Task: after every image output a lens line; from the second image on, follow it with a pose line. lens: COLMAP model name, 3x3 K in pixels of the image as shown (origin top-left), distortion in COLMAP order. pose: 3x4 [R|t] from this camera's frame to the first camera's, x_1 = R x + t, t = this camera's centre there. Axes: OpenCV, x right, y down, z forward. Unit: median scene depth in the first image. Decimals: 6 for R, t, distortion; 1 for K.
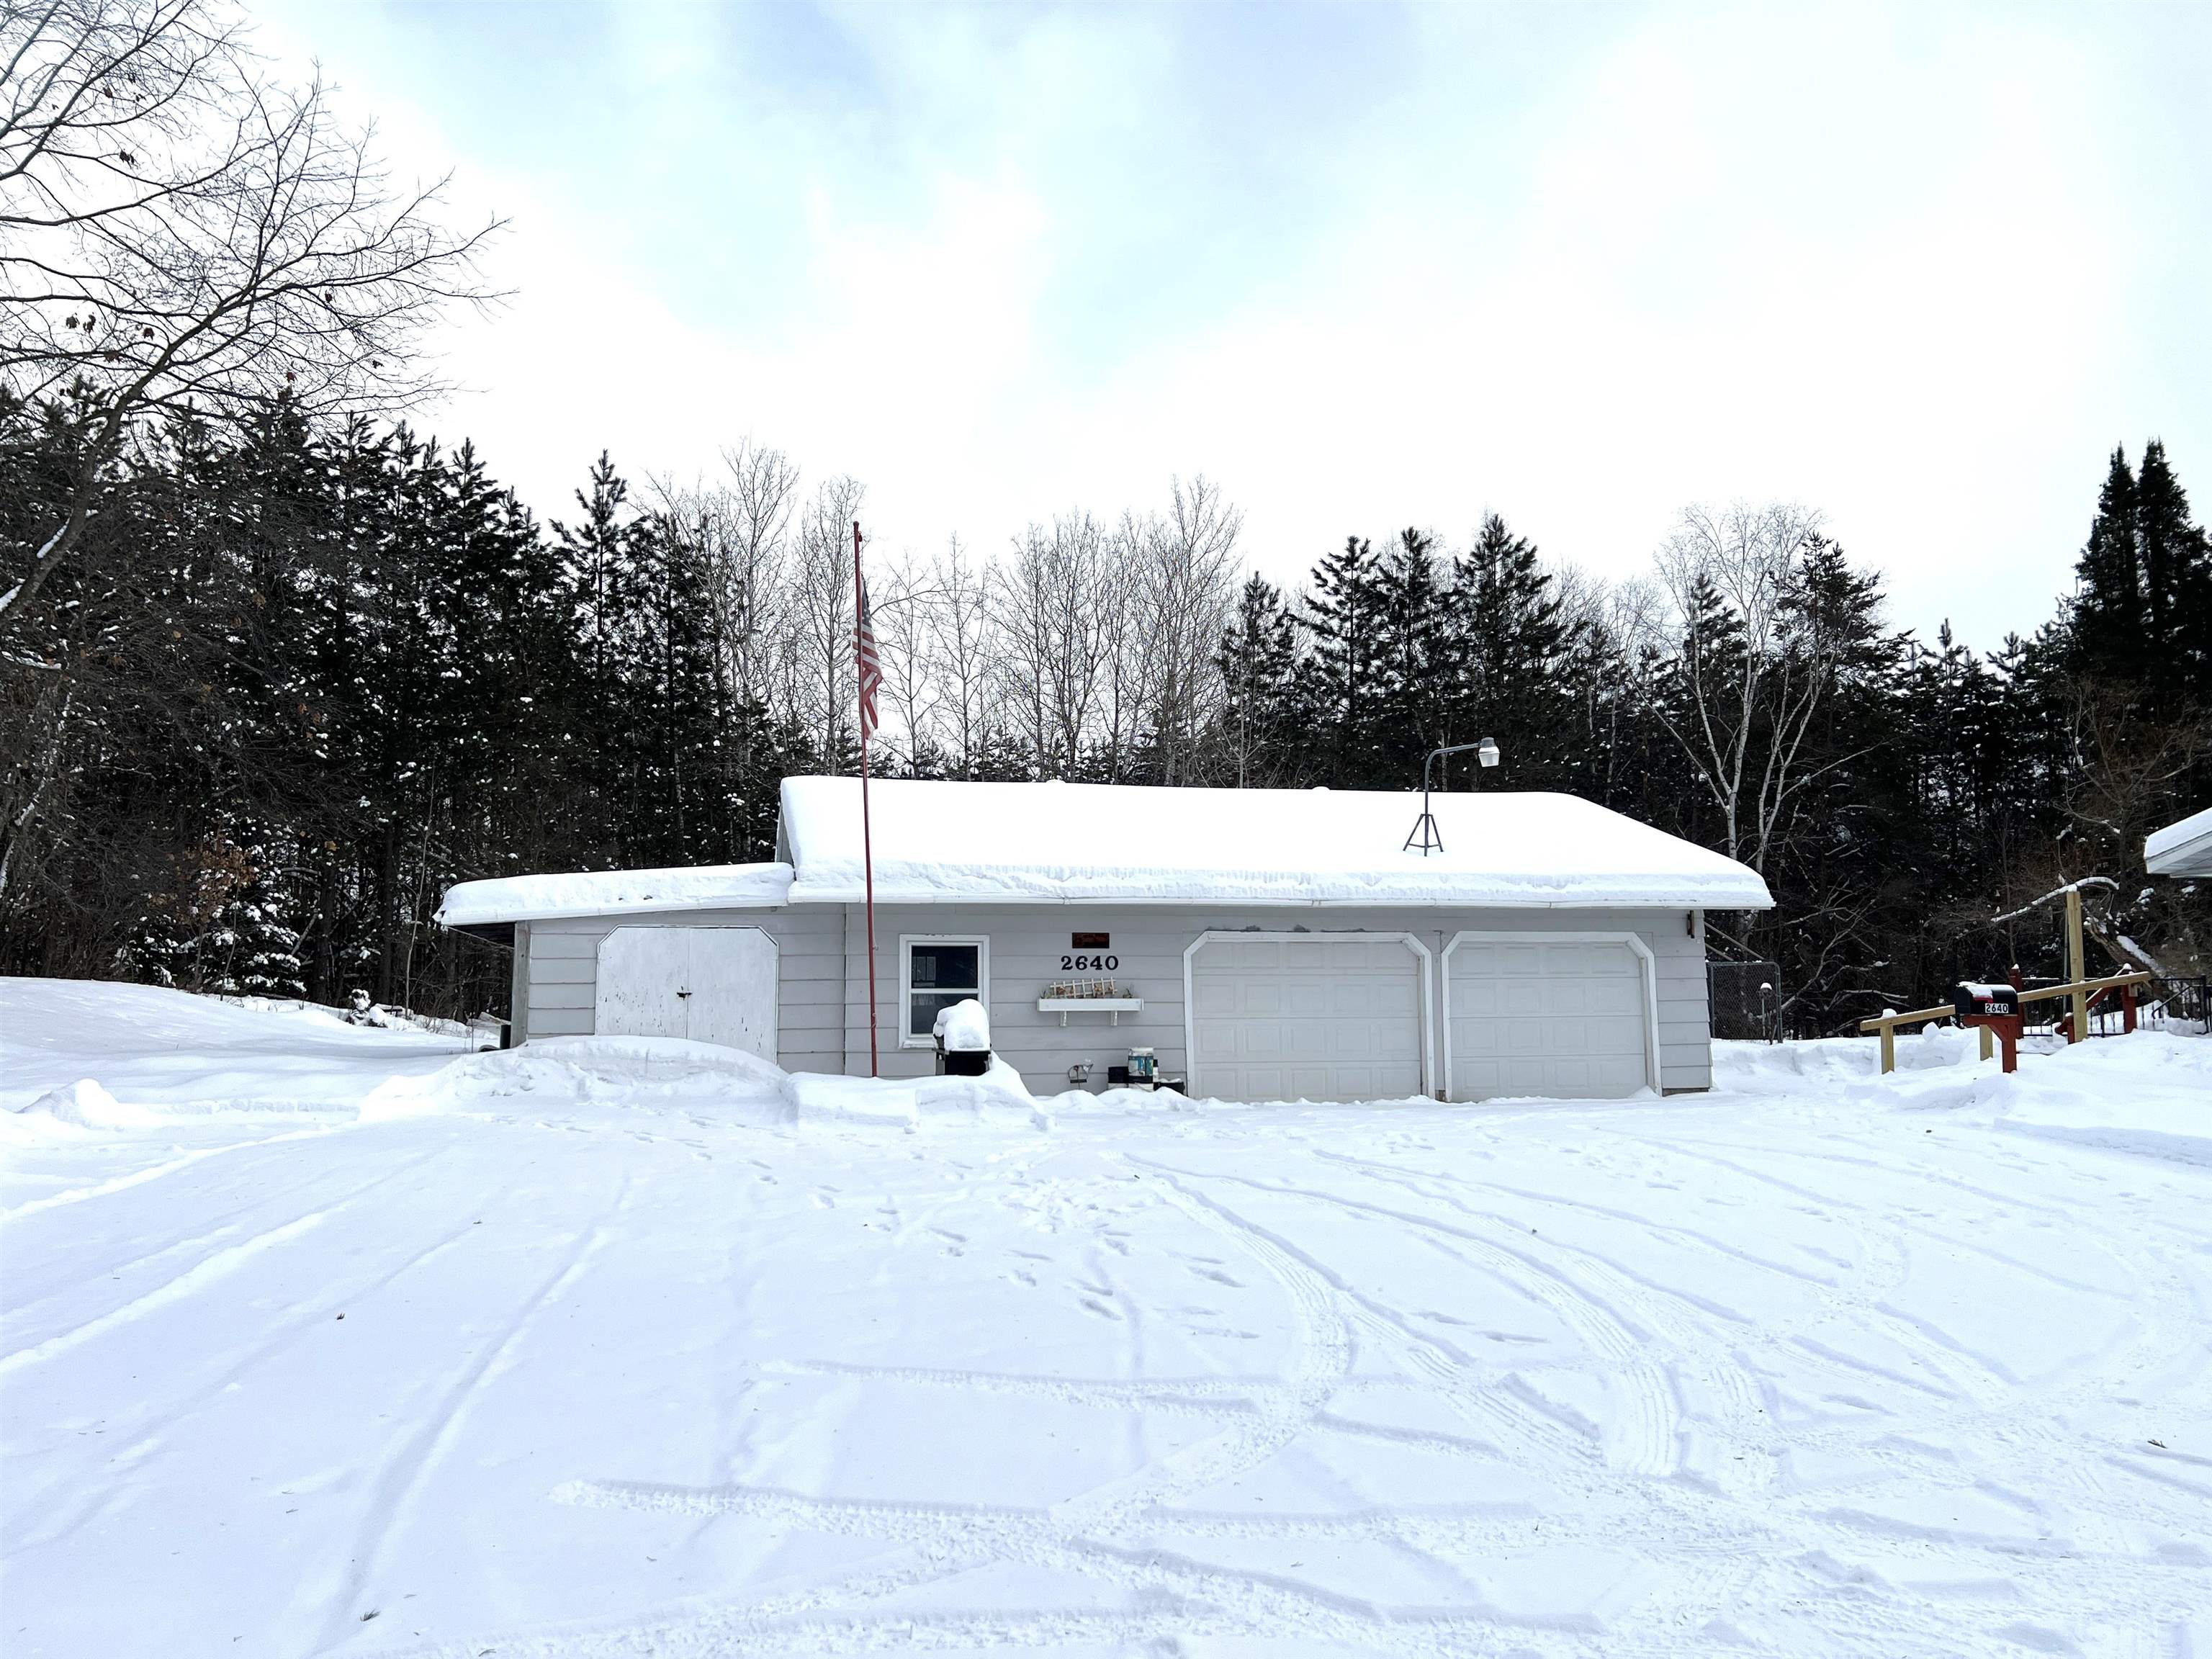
lens RADIAL K [[1691.3, 0, 1106.7], [0, 1691.3, 825.4], [0, 0, 1]] dist [0.056413, -0.012311]
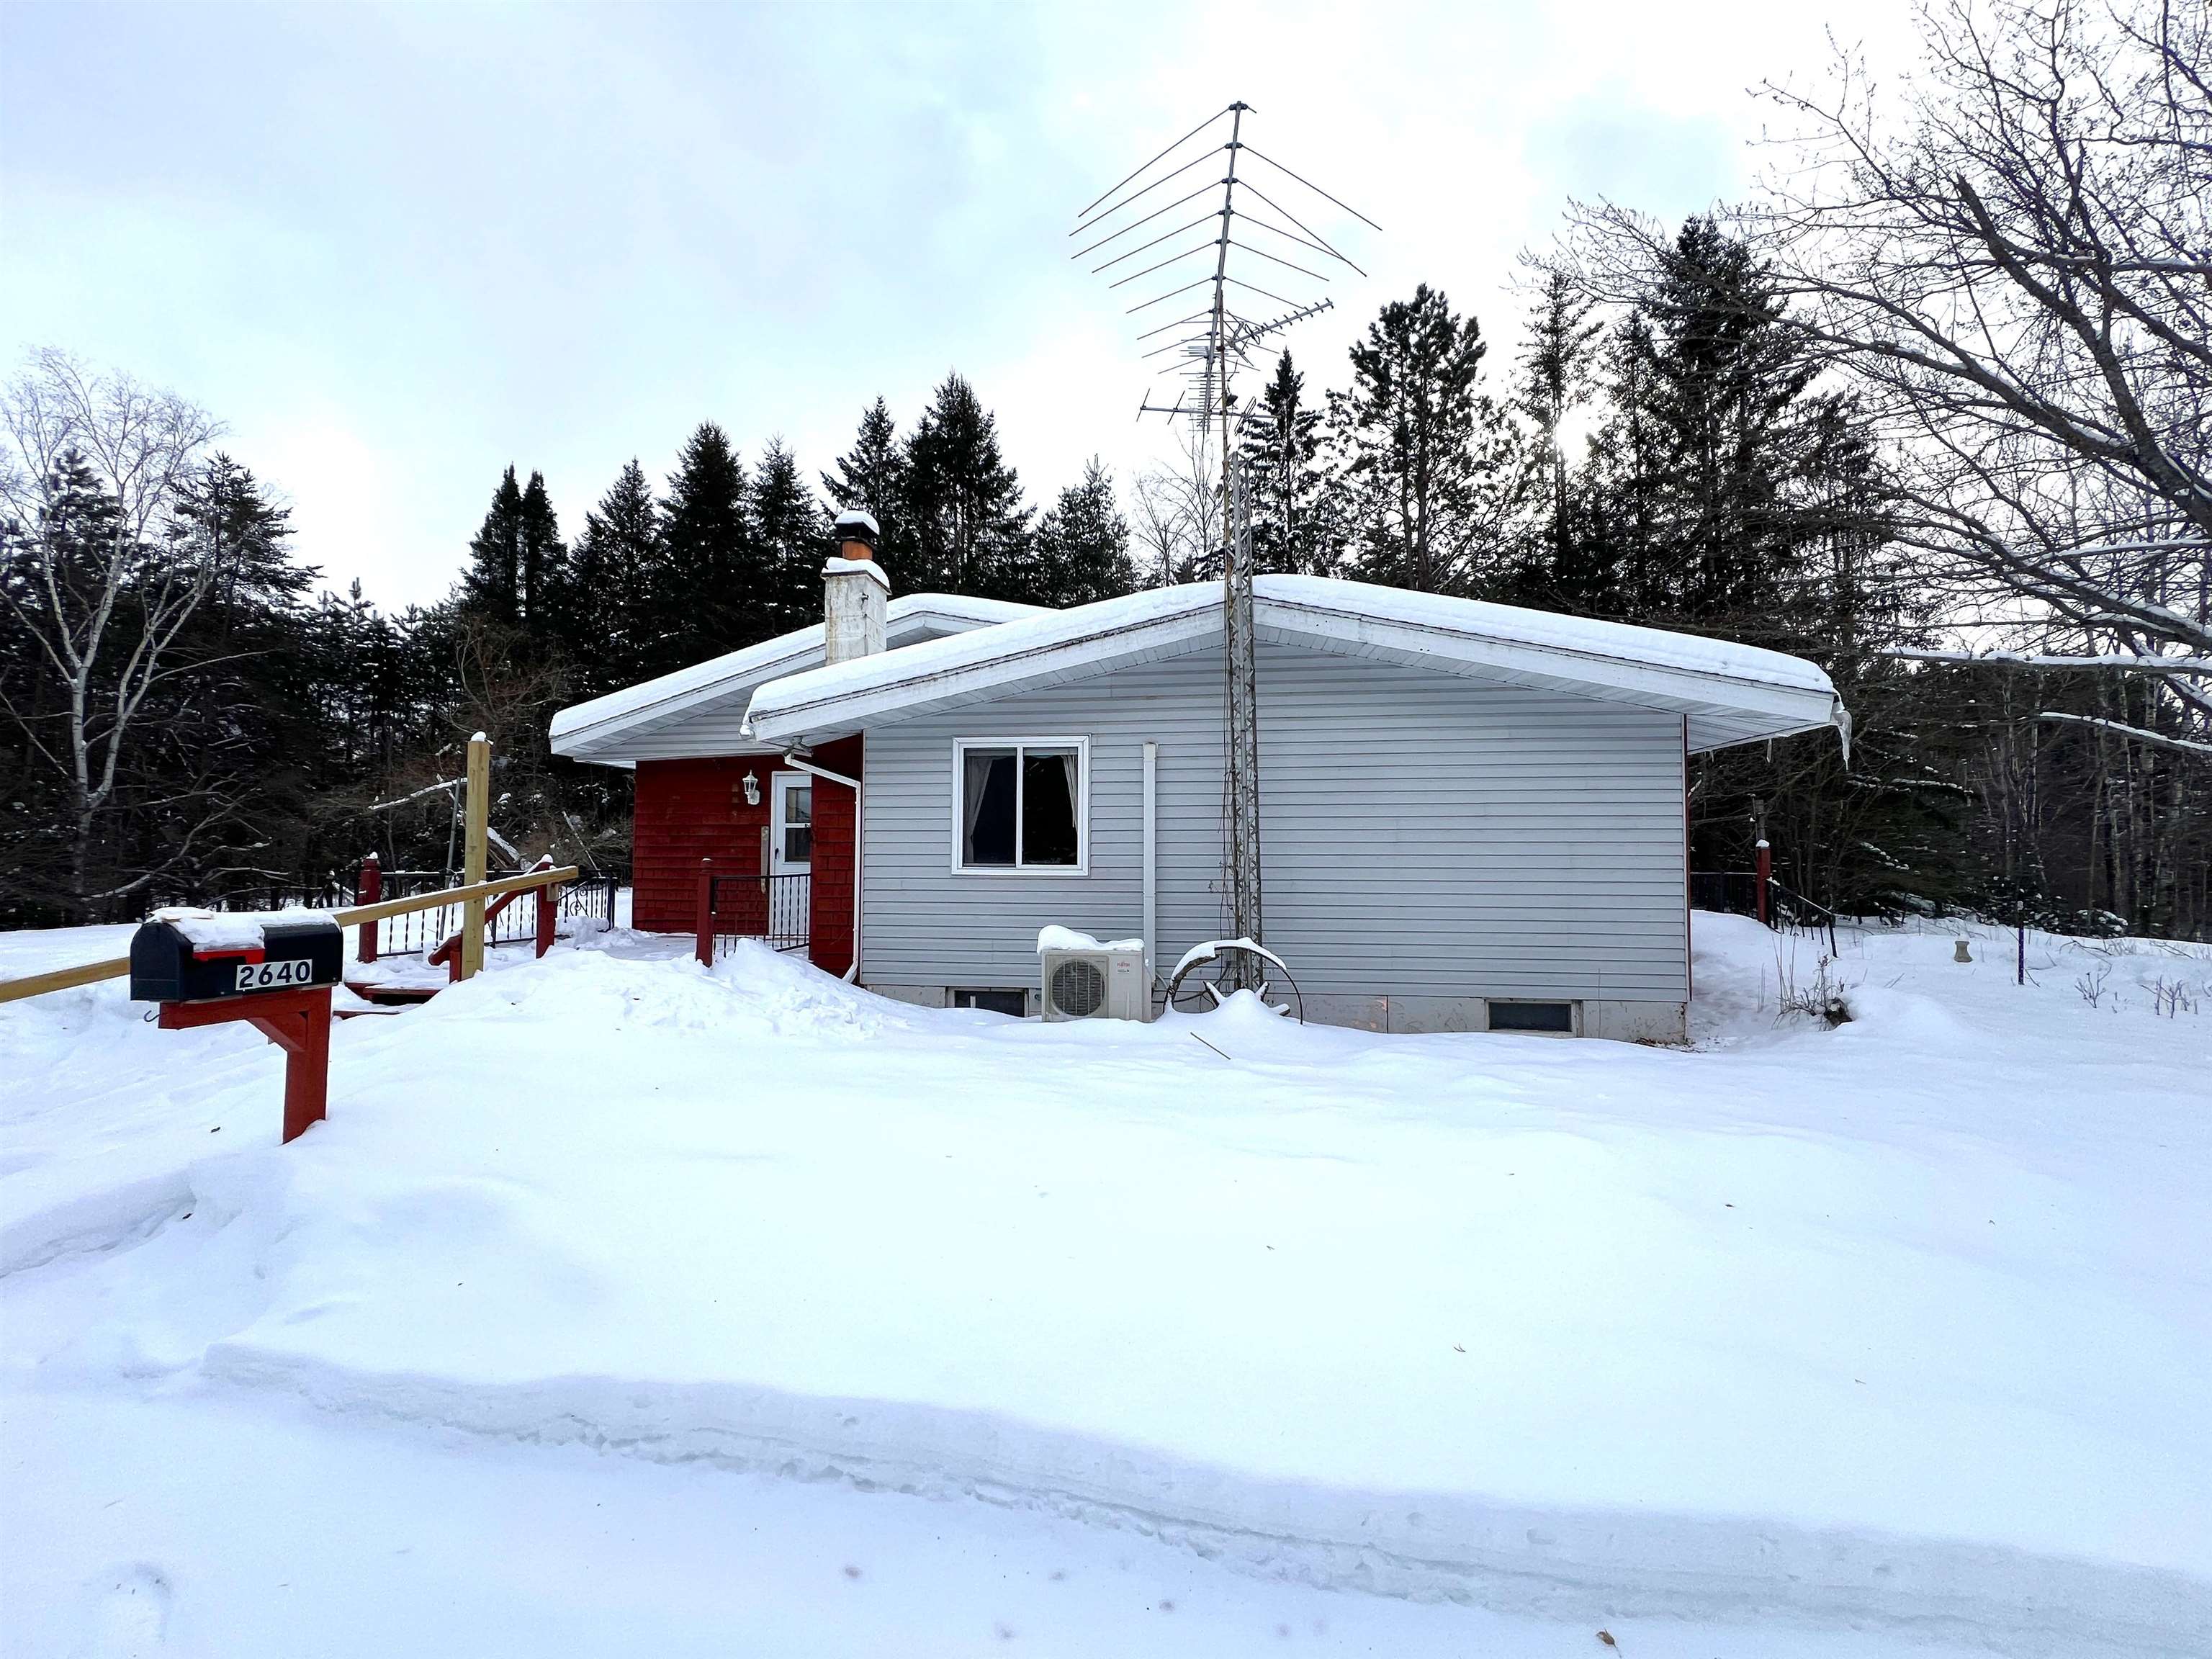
lens RADIAL K [[895.5, 0, 1141.1], [0, 895.5, 836.7], [0, 0, 1]] dist [-0.002169, -0.000779]
pose [[0.381625, 0.031672, 0.923774, 0.129168], [-0.093516, 0.995608, 0.004498, 0.018271], [-0.919574, -0.088104, 0.382911, 0.237729]]
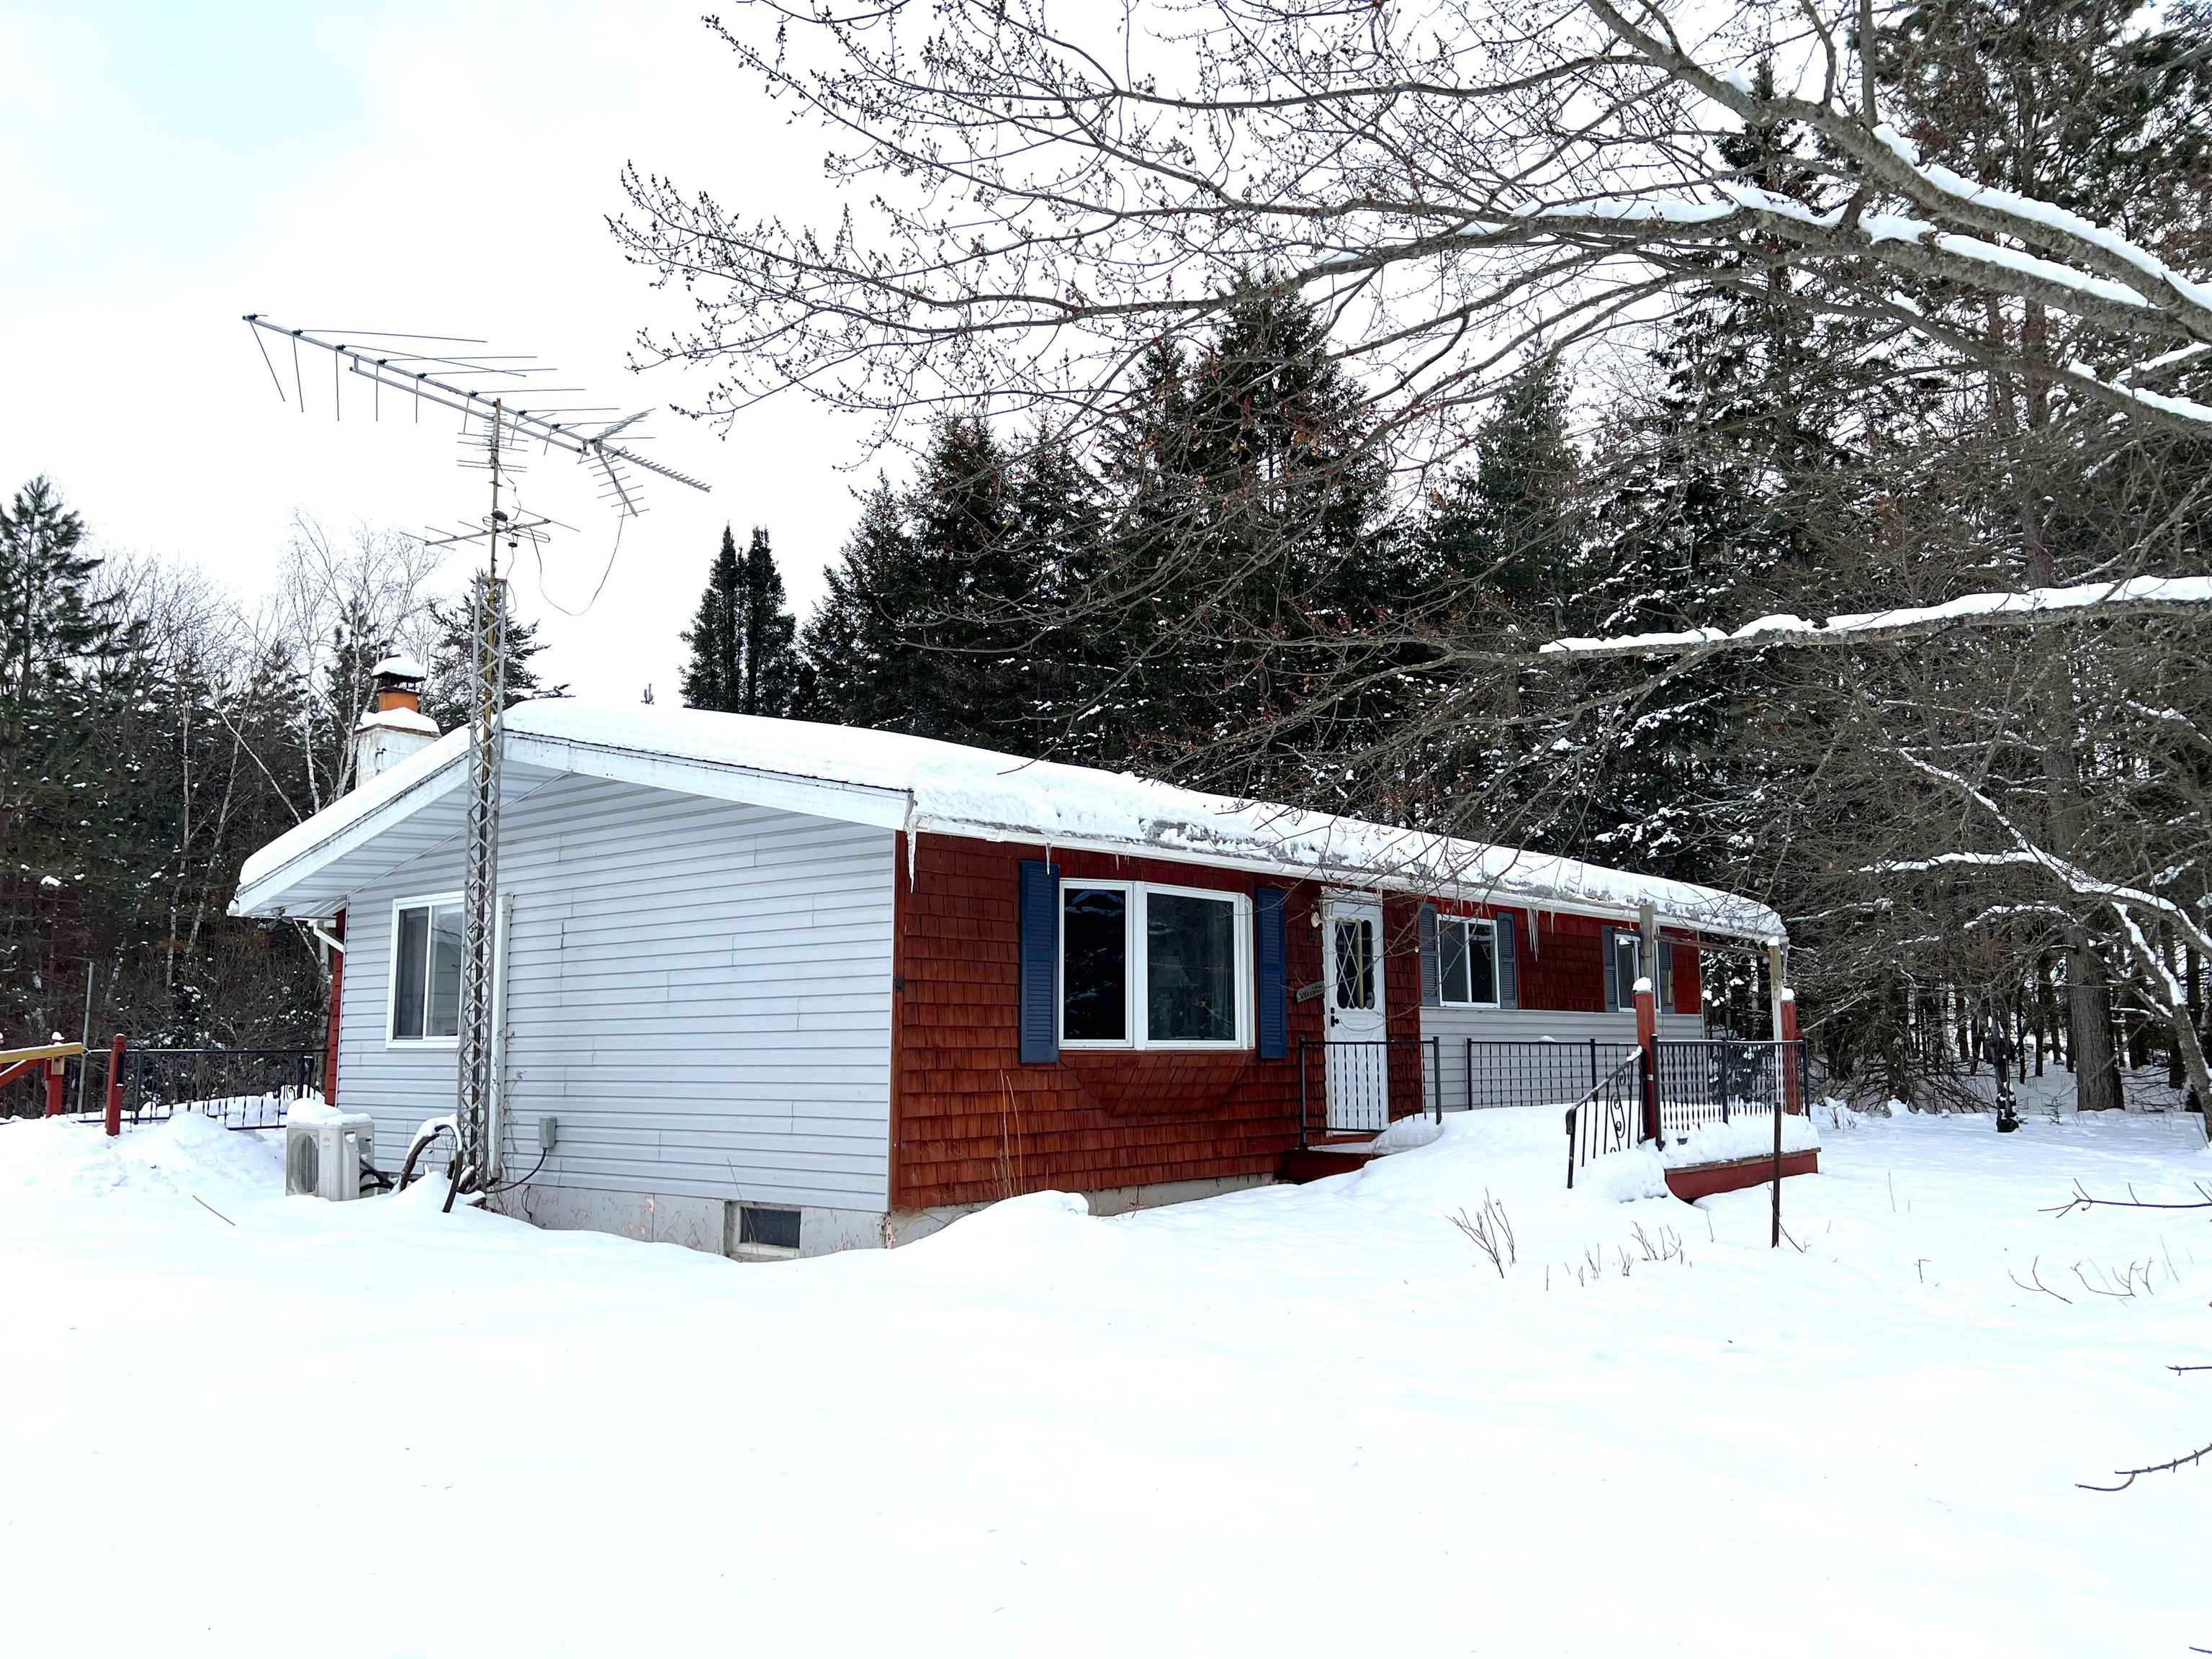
lens RADIAL K [[1691.3, 0, 1106.7], [0, 1691.3, 825.4], [0, 0, 1]] dist [0.056413, -0.012311]
pose [[0.826902, 0.072155, 0.557698, 0.203572], [-0.051750, 0.997290, -0.052299, 0.000866], [-0.559960, 0.014385, 0.828395, 0.029866]]
